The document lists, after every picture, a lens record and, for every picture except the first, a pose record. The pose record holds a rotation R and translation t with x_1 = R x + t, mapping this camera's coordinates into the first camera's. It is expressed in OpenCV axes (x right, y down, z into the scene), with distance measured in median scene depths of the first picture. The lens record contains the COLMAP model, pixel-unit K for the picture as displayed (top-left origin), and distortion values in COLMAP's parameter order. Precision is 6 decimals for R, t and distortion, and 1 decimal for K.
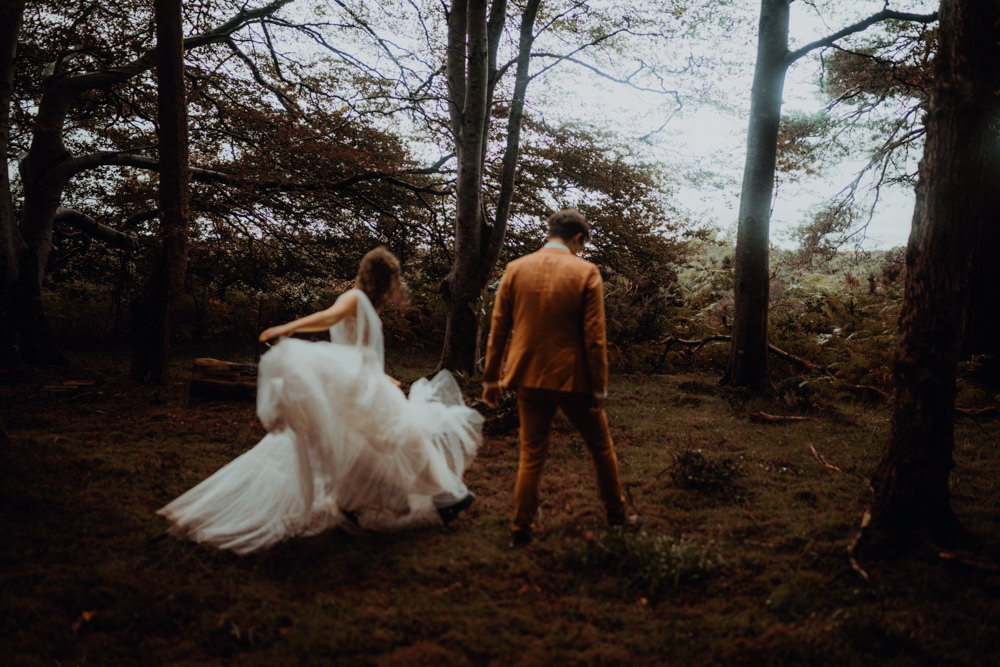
lens RADIAL K [[1019.2, 0, 500.0], [0, 1019.2, 333.5], [0, 0, 1]] dist [-0.072925, -0.020797]
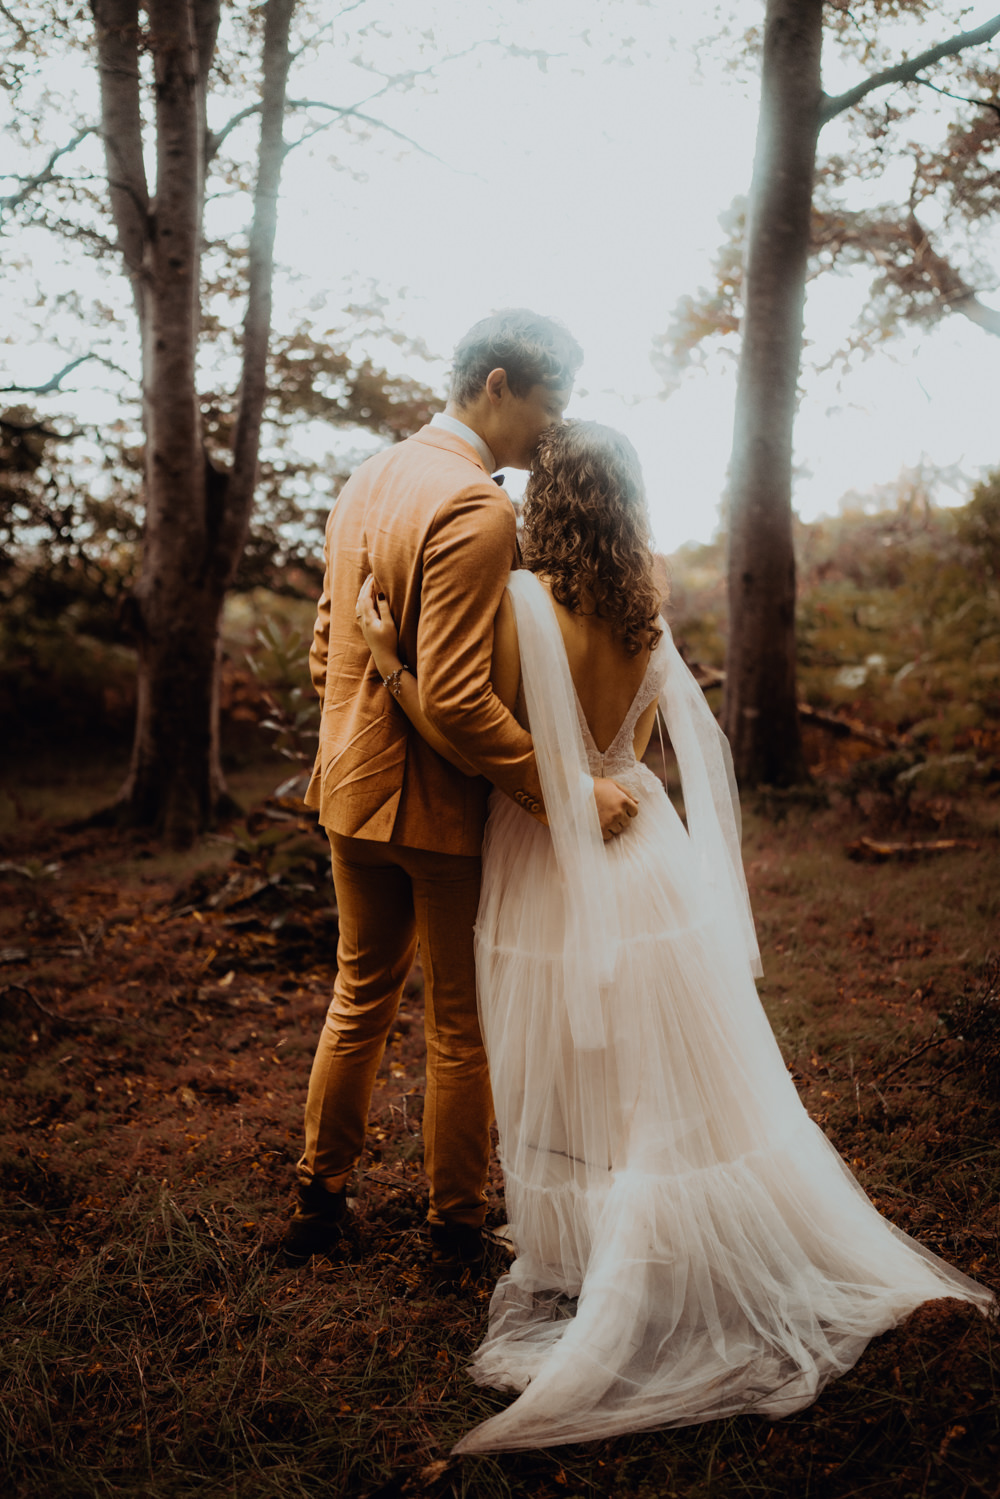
lens RADIAL K [[1527.8, 0, 500.0], [0, 1527.8, 749.5], [0, 0, 1]] dist [-0.072925, -0.020797]
pose [[0.970887, -0.066698, 0.230065, -0.053656], [0.057198, 0.997222, 0.047724, -0.006694], [-0.232609, -0.033175, 0.972004, 0.304916]]
